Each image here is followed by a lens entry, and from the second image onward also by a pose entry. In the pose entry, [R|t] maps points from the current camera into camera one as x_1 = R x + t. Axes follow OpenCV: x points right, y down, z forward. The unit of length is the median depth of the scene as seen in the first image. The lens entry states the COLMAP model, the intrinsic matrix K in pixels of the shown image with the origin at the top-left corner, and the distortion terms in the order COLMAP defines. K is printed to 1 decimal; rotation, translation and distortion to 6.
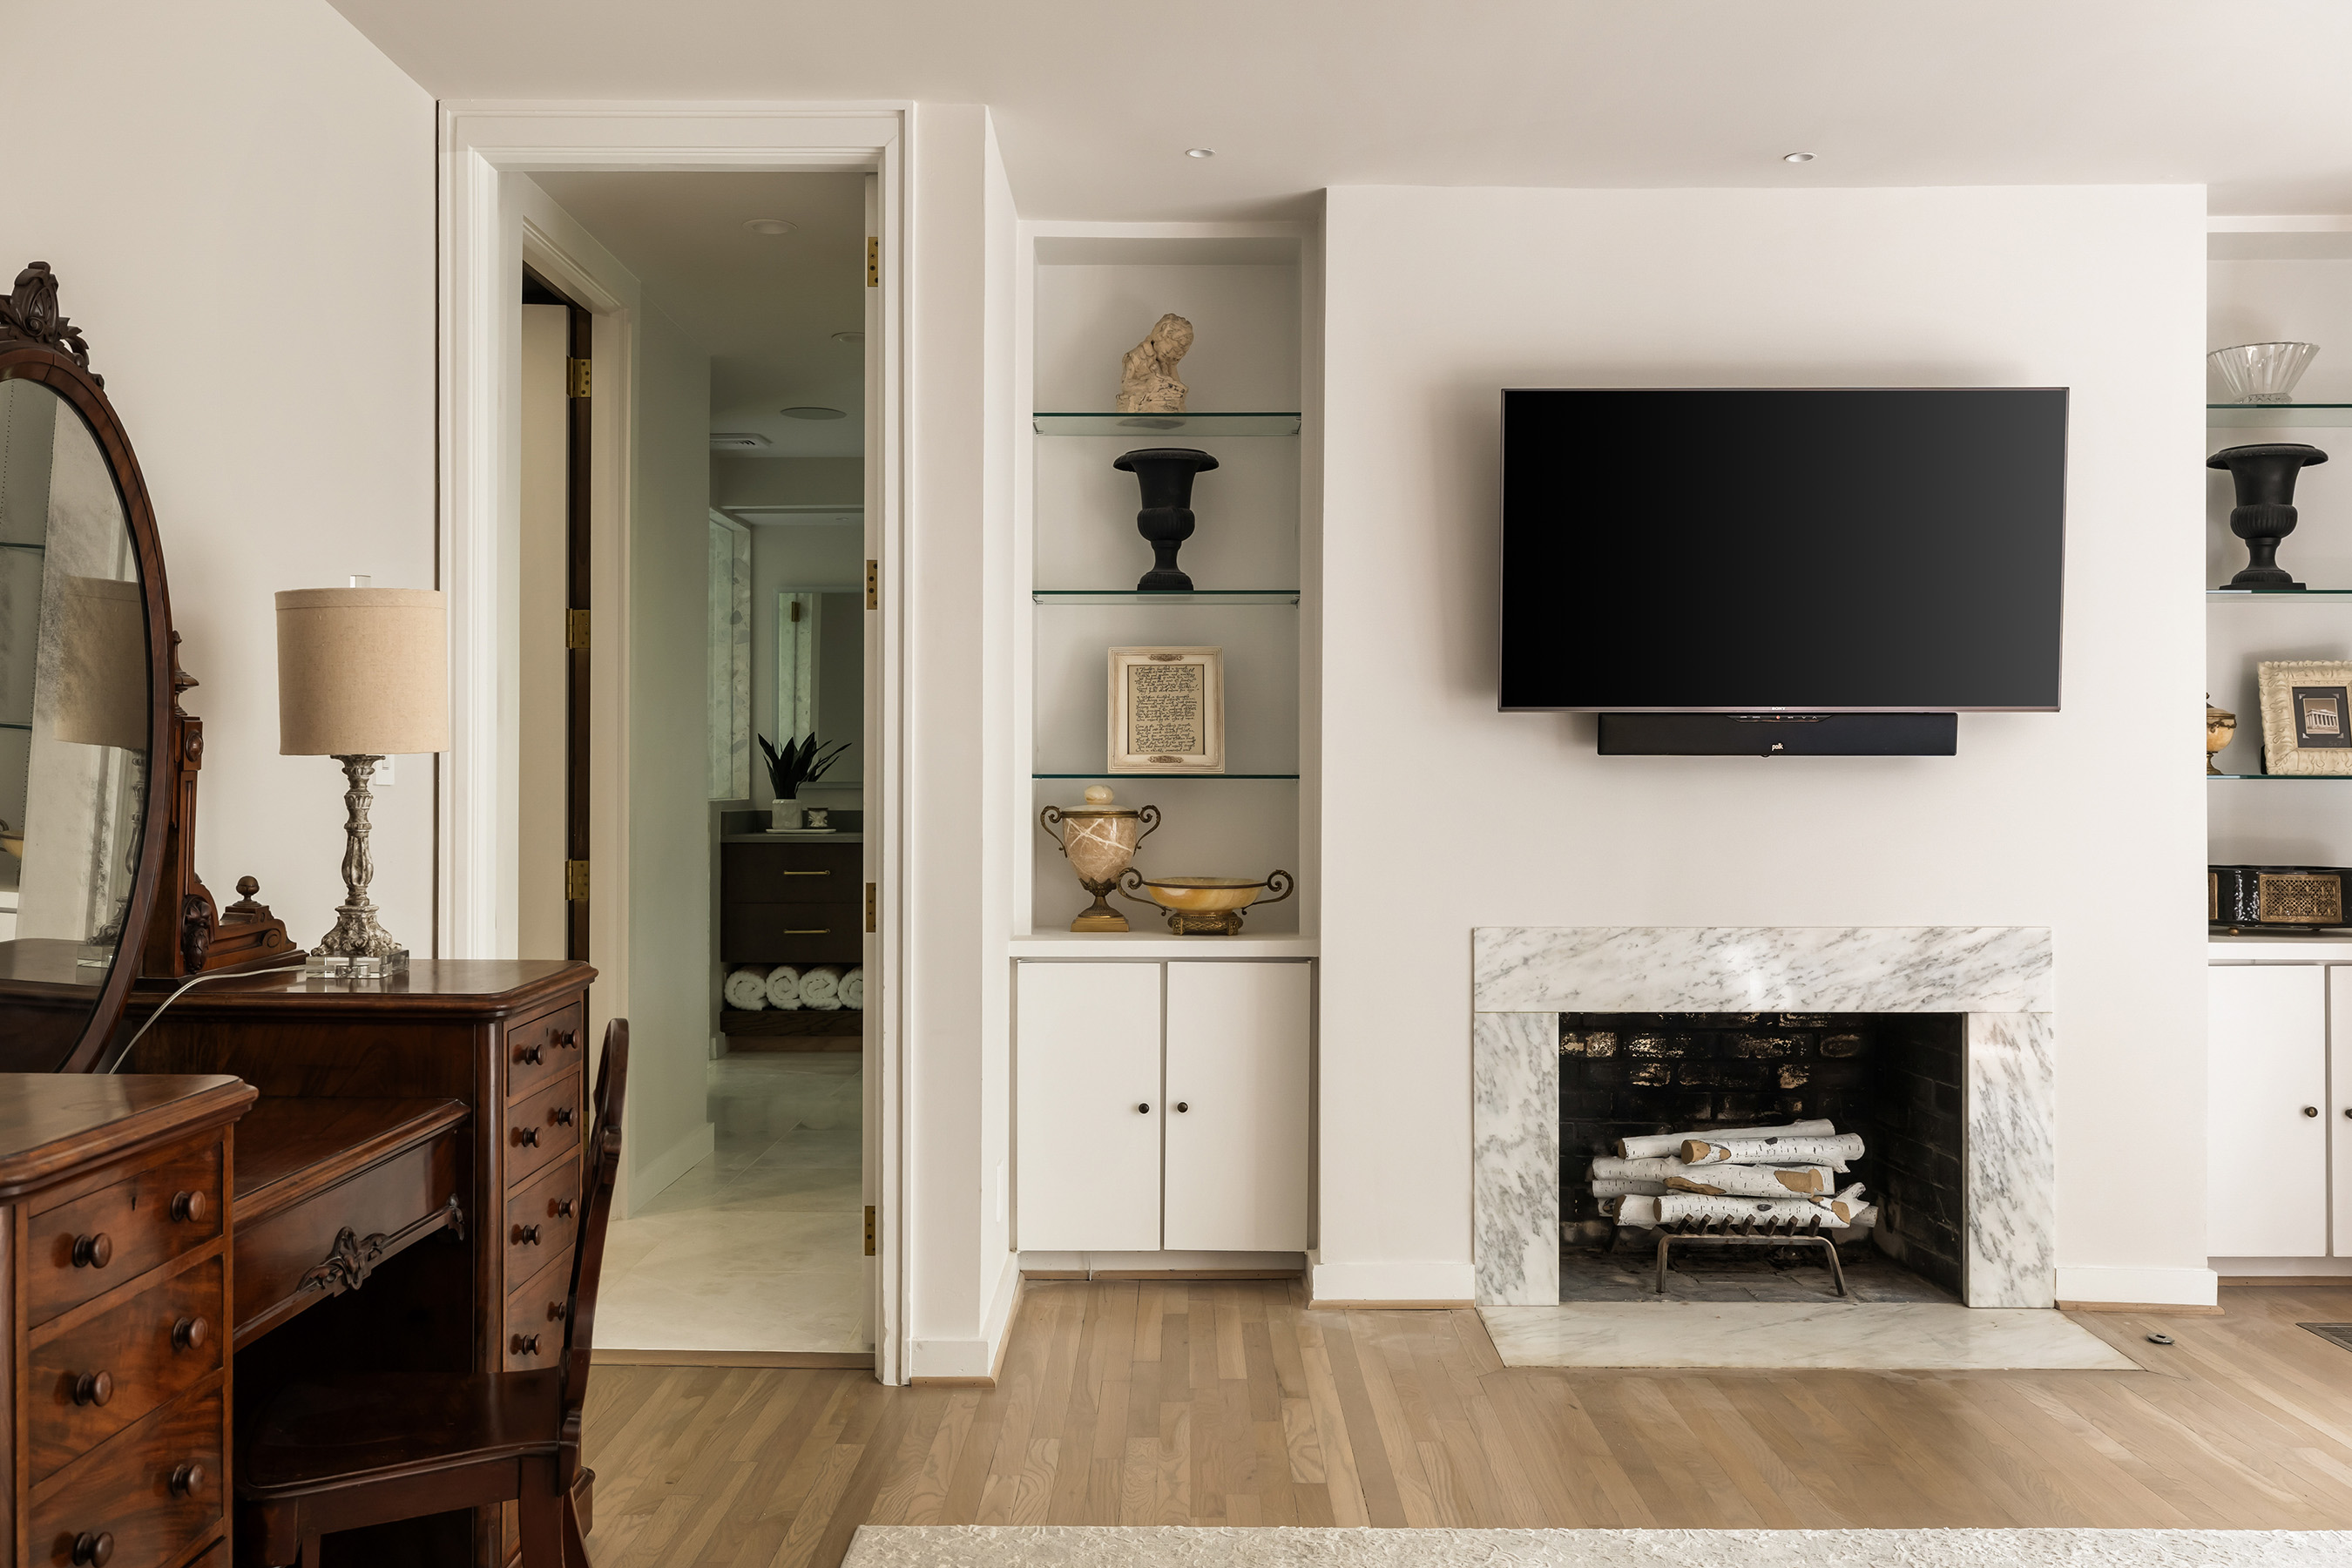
lens RADIAL K [[1949.9, 0, 1166.4], [0, 1949.9, 782.1], [0, 0, 1]] dist [0.012472, -0.002641]
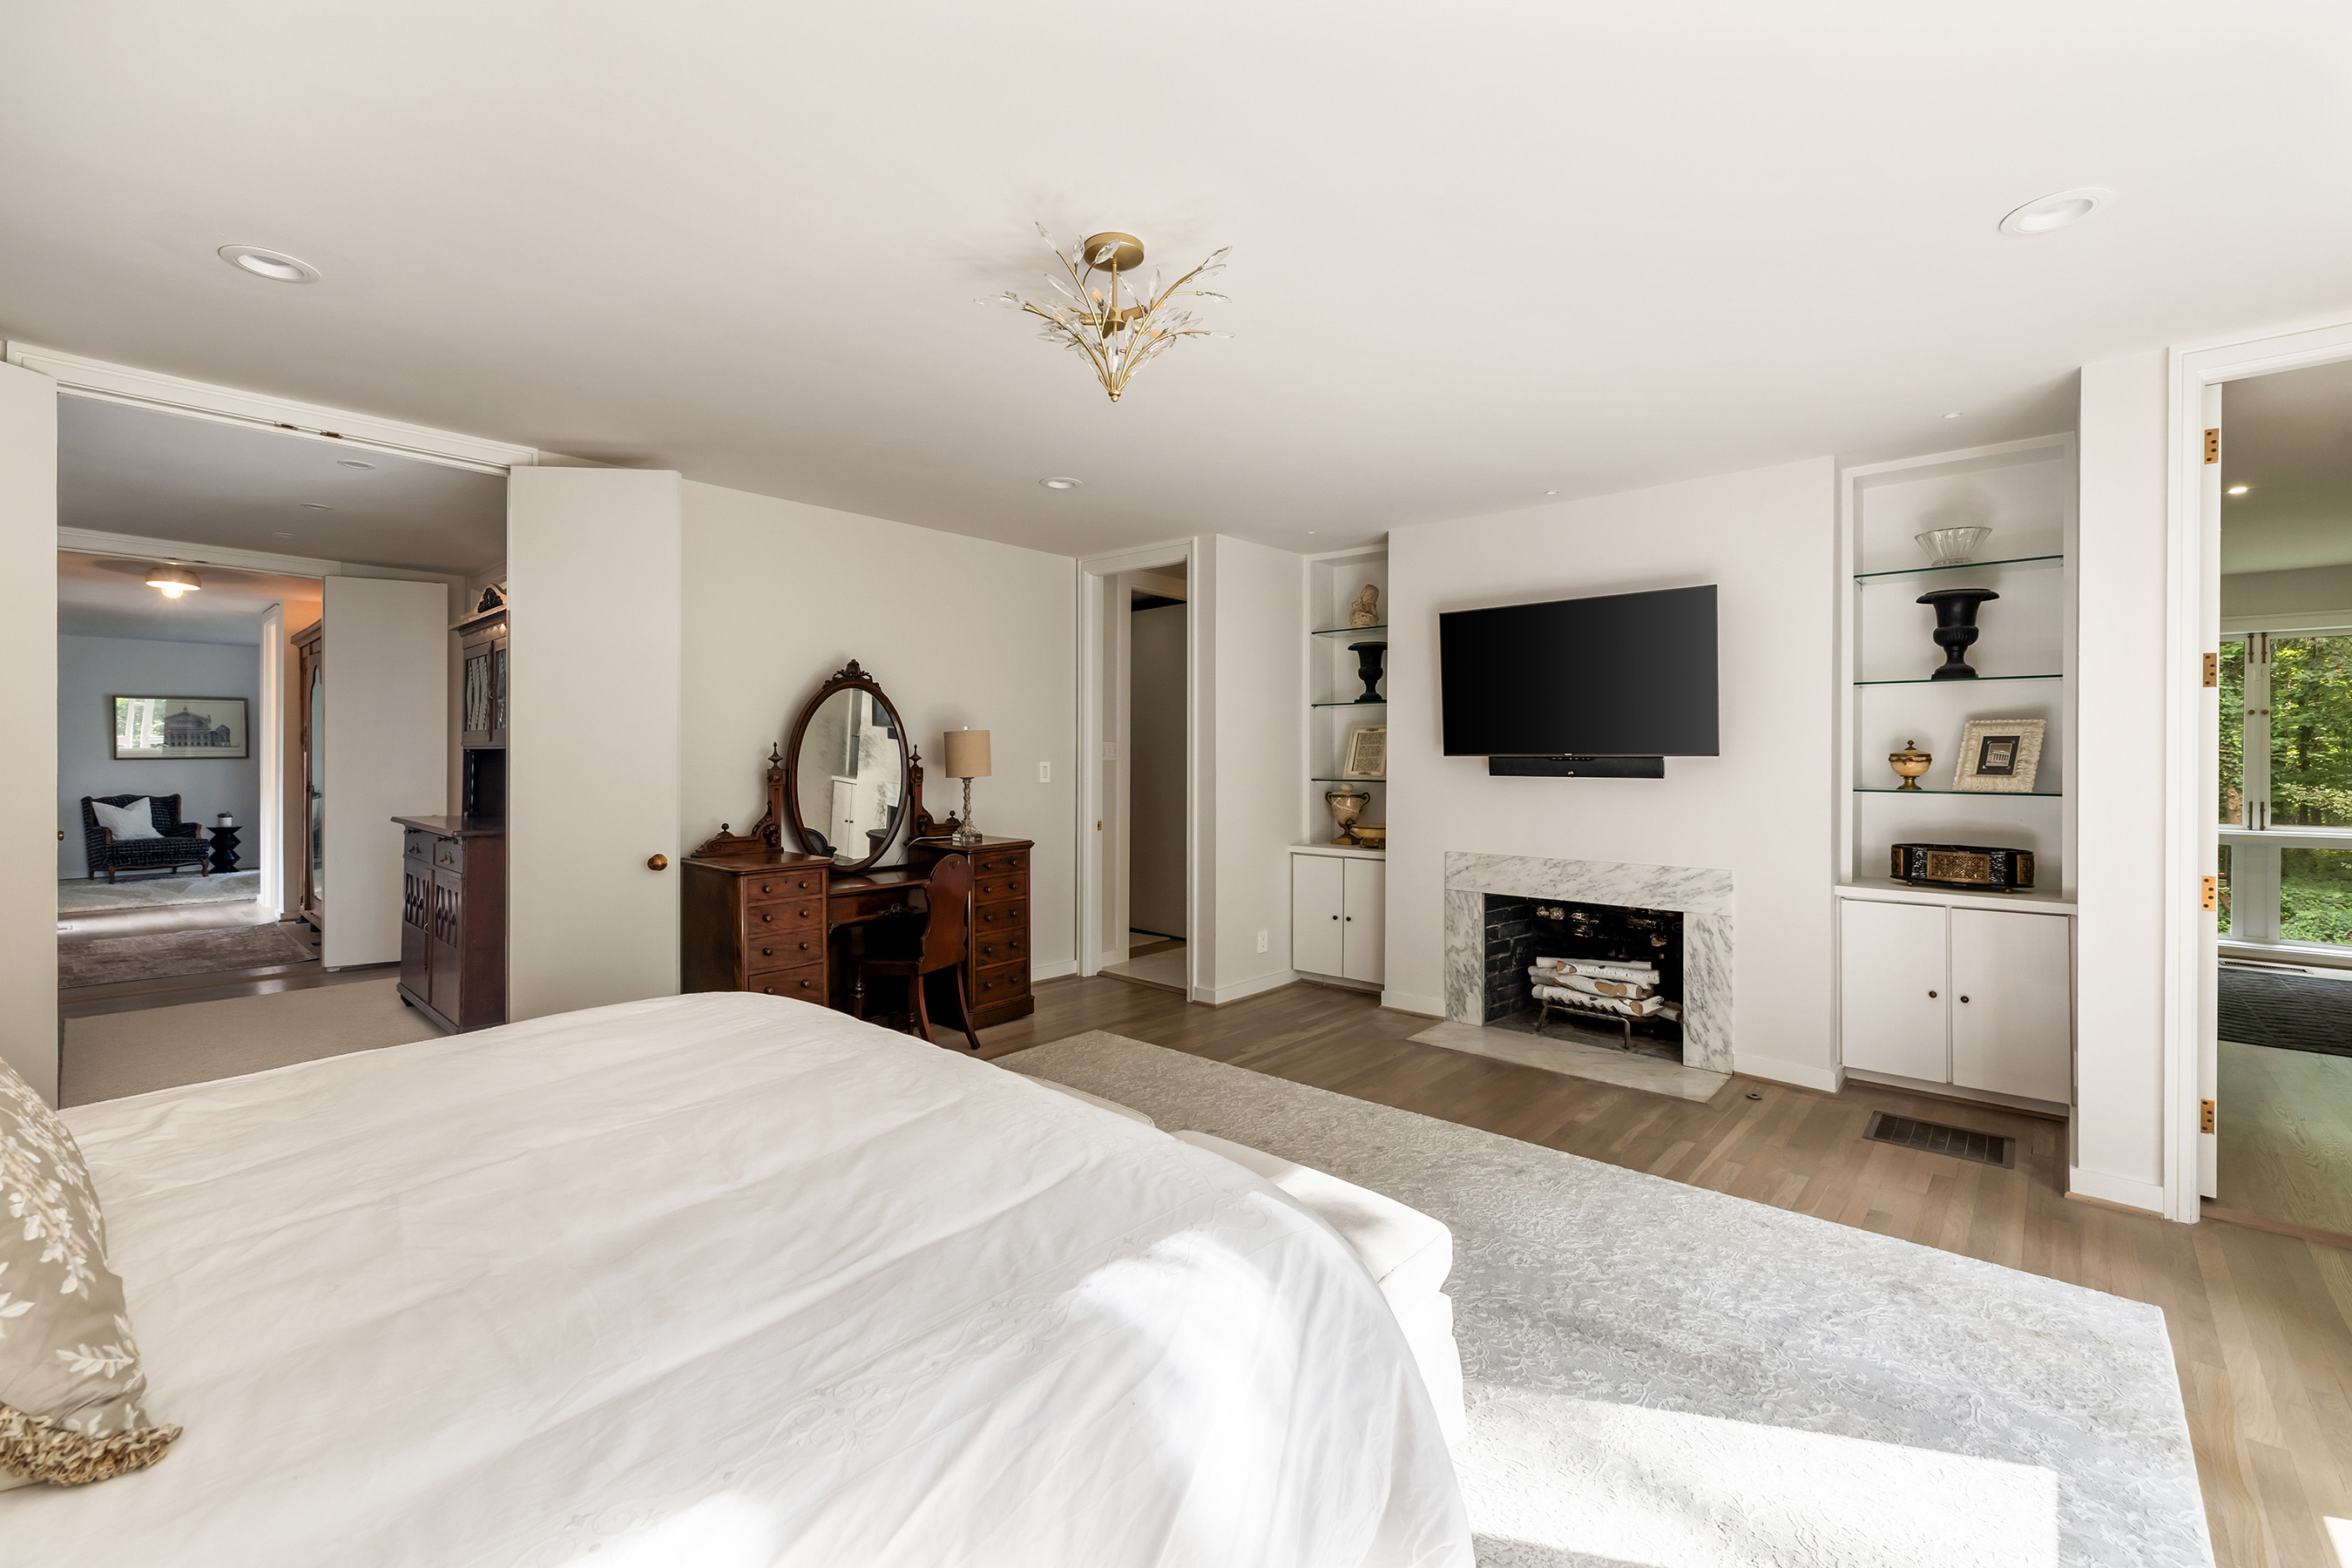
lens RADIAL K [[986.9, 0, 1175.6], [0, 986.9, 763.8], [0, 0, 1]] dist [0.001333, 0.000132]
pose [[0.753939, 0.004901, -0.656927, 0.666939], [-0.003576, 0.999988, 0.003356, -0.028985], [0.656935, -0.000181, 0.753947, -0.059092]]
